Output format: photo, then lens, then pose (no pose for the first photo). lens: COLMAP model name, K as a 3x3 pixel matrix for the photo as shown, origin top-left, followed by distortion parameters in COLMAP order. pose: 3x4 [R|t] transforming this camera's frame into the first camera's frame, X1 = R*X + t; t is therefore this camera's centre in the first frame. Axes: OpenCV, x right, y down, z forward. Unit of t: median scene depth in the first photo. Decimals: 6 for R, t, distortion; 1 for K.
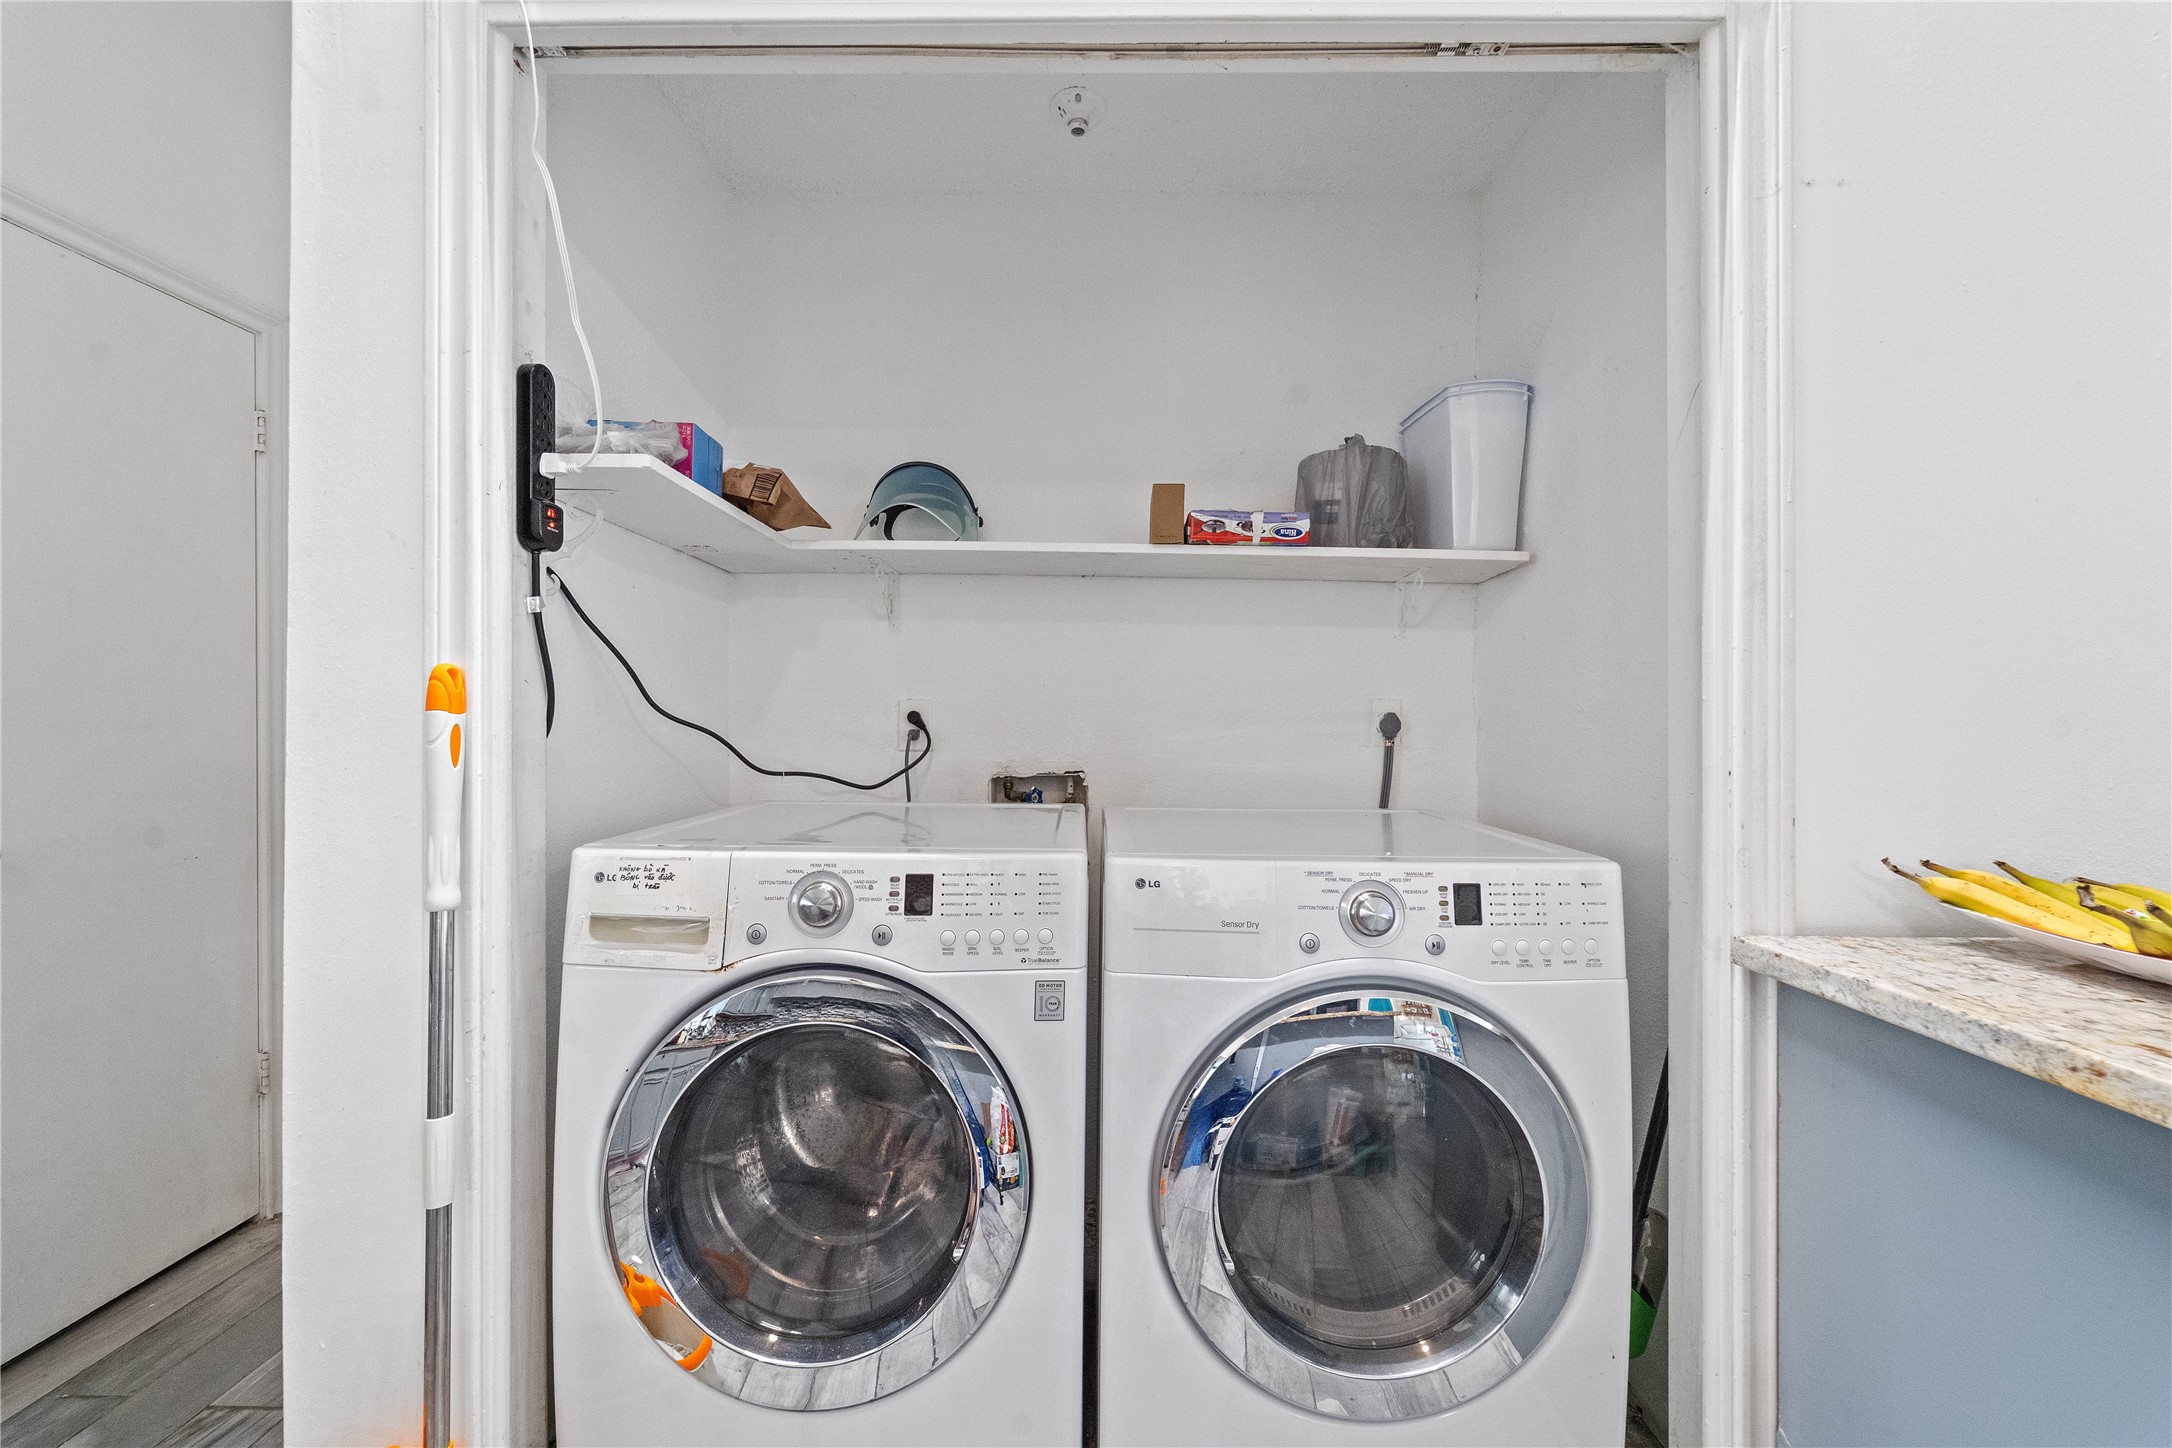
lens RADIAL K [[873.3, 0, 1089.2], [0, 873.3, 723.8], [0, 0, 1]] dist [0.001452, -0.001653]
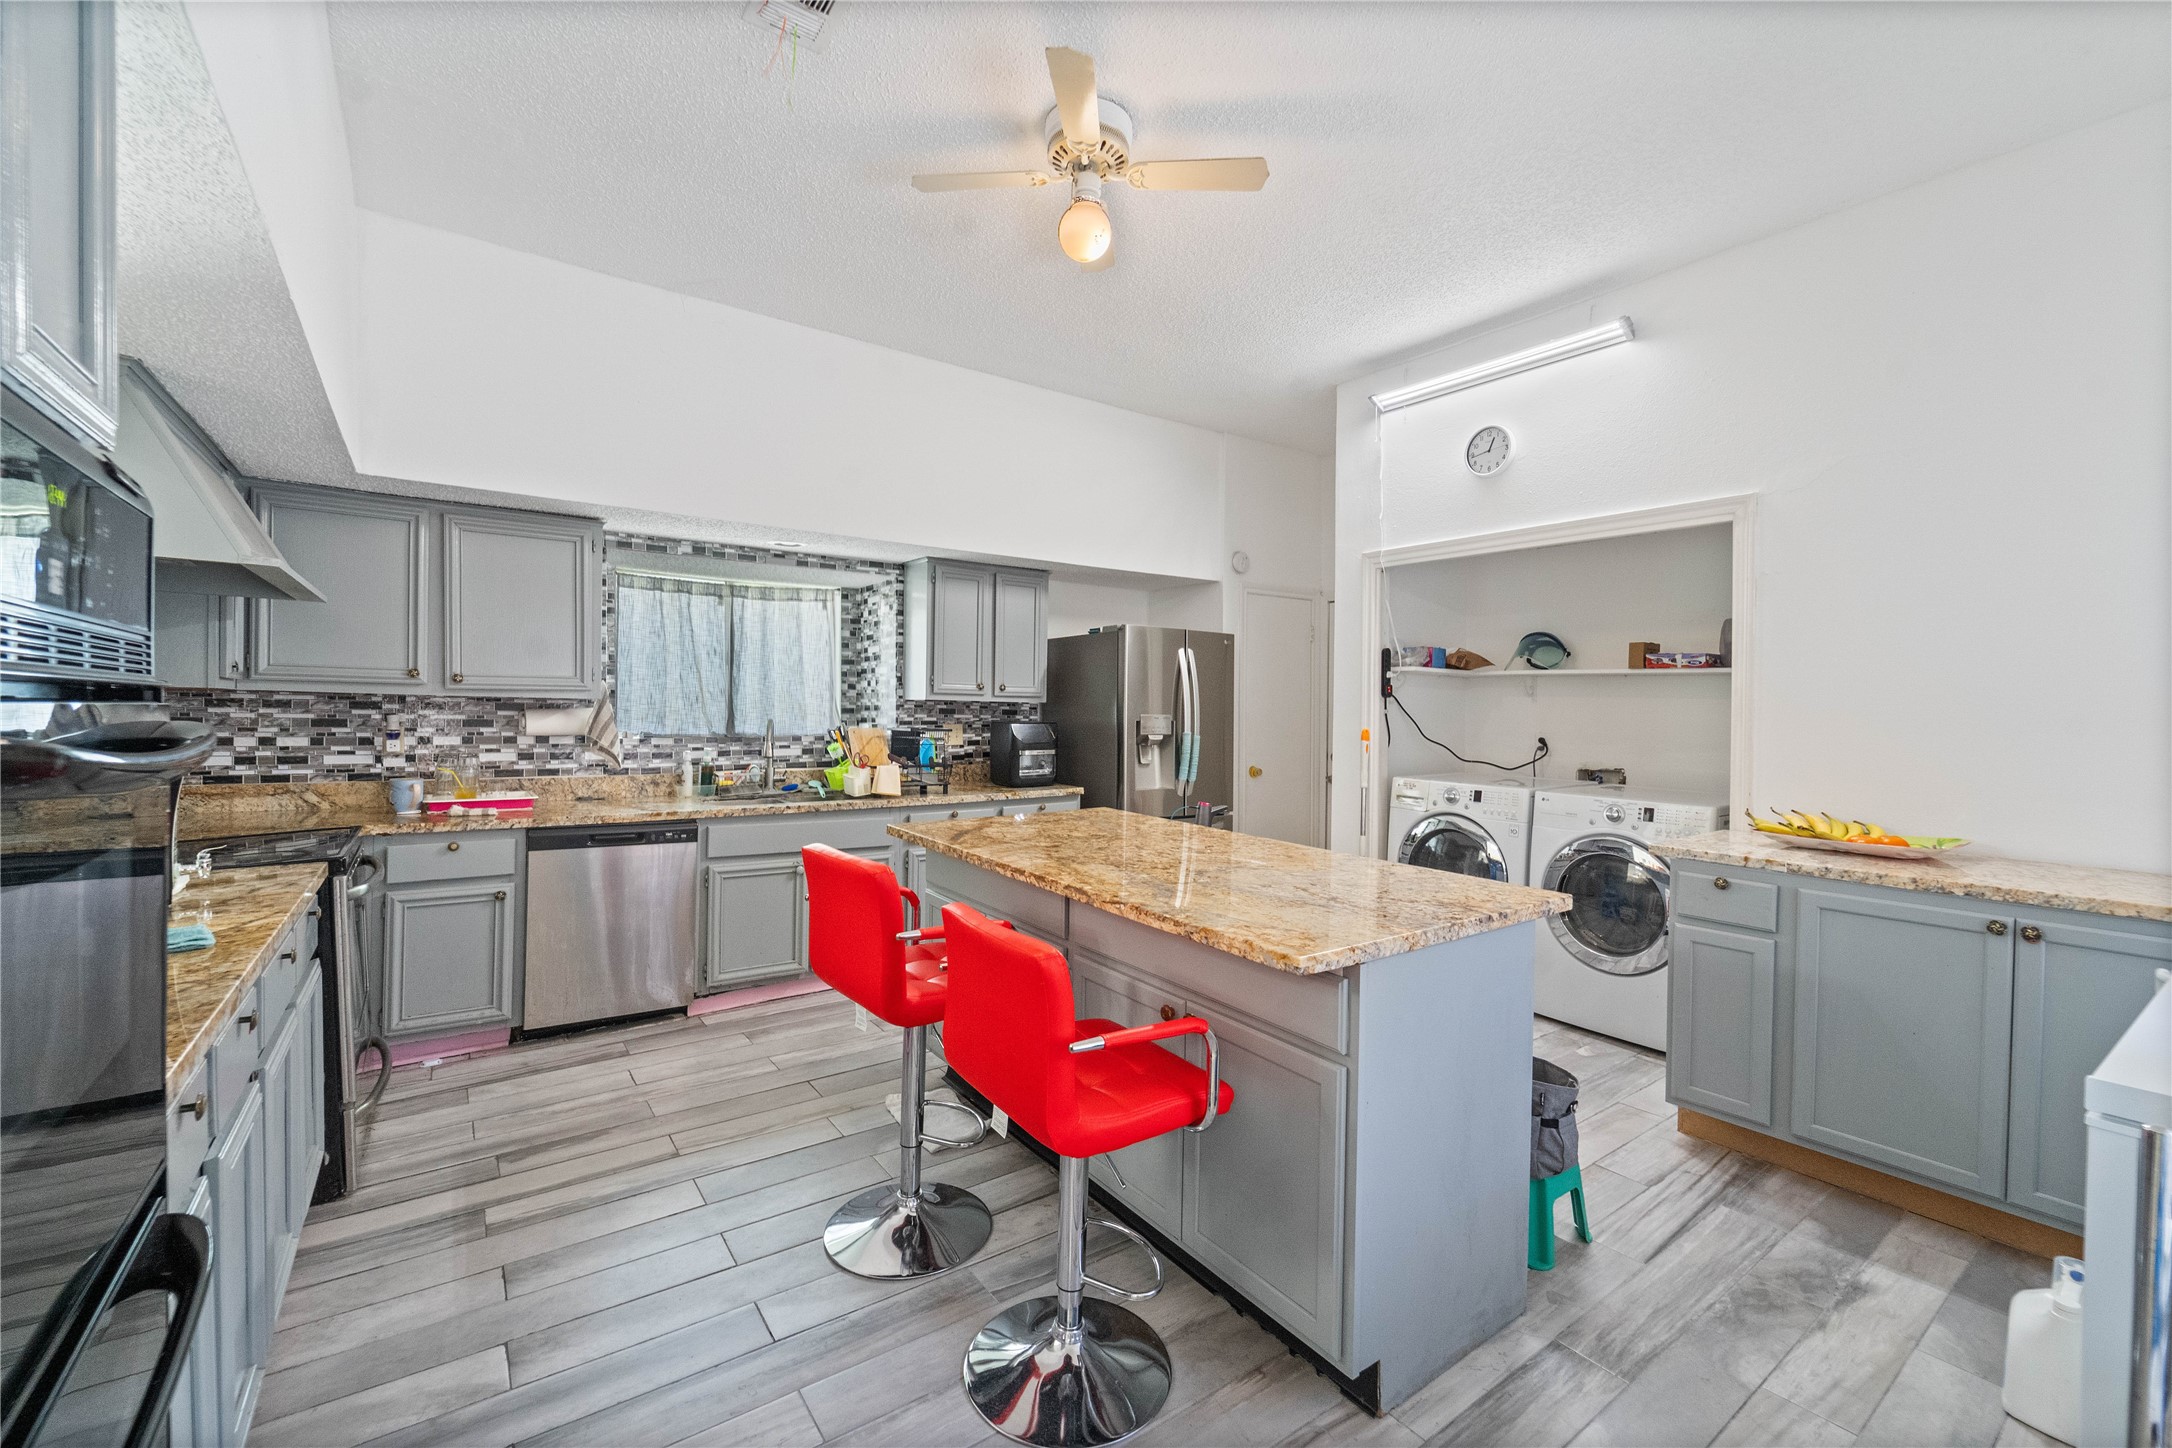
lens RADIAL K [[873.3, 0, 1085.4], [0, 873.3, 718.8], [0, 0, 1]] dist [0.001452, -0.001653]
pose [[0.595238, 0.010586, -0.803480, 1.583582], [-0.005393, 0.999943, 0.009180, -0.135080], [0.803531, -0.001131, 0.595262, -2.226596]]
